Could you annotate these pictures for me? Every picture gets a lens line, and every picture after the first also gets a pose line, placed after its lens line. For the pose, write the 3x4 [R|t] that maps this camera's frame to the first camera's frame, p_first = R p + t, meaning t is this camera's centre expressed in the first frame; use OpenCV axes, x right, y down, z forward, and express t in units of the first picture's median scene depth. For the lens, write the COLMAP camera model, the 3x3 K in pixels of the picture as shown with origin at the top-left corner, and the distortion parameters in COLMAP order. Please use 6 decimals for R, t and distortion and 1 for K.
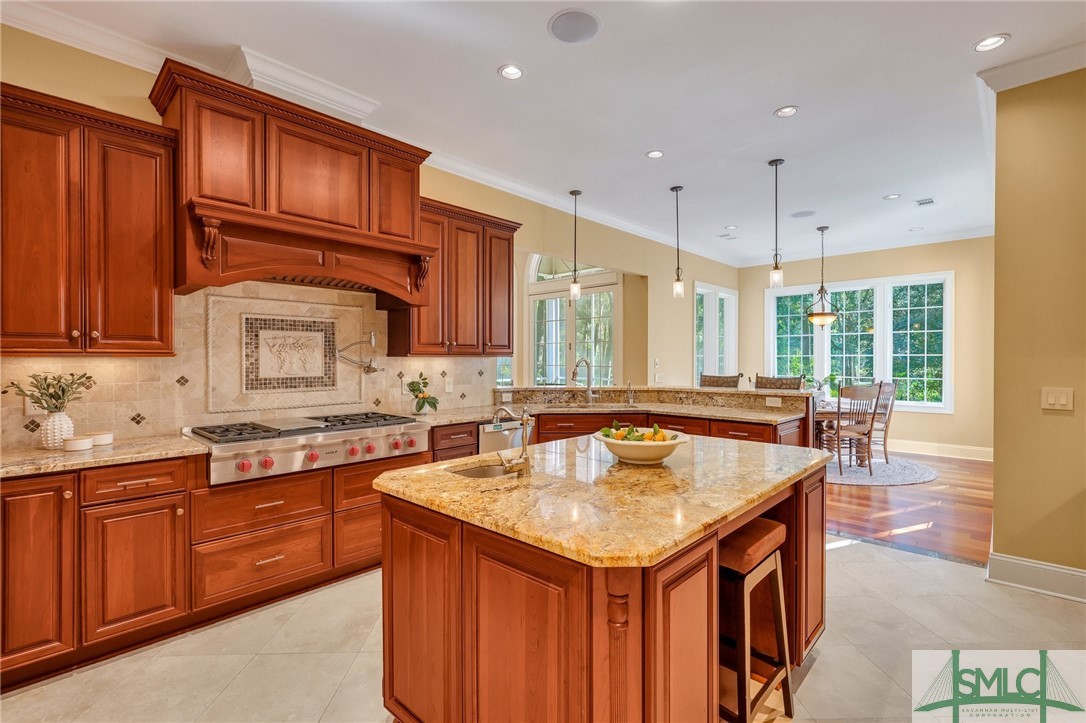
lens RADIAL K [[487.8, 0, 541.0], [0, 487.8, 358.4], [0, 0, 1]] dist [0.003457, 0.000071]
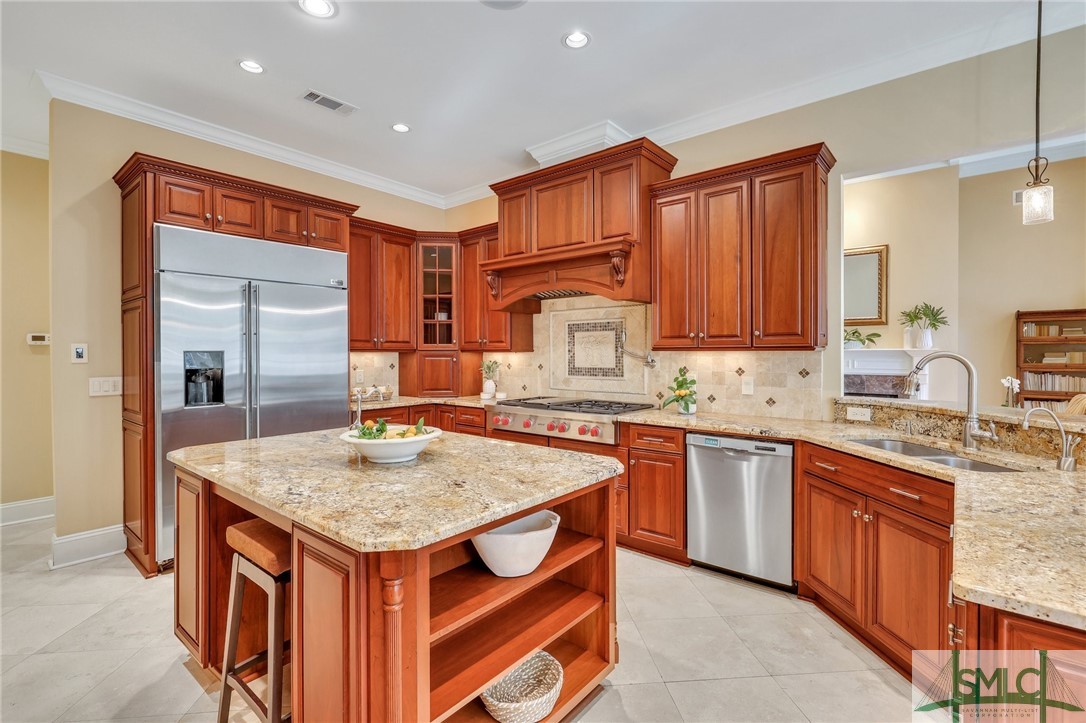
lens RADIAL K [[498.4, 0, 540.8], [0, 498.4, 354.8], [0, 0, 1]] dist [-0.000866, -0.000099]
pose [[0.062109, 0.003573, -0.998063, 0.772262], [0.001856, 0.999991, 0.003696, -0.000061], [0.998068, -0.002082, 0.062102, 0.769380]]
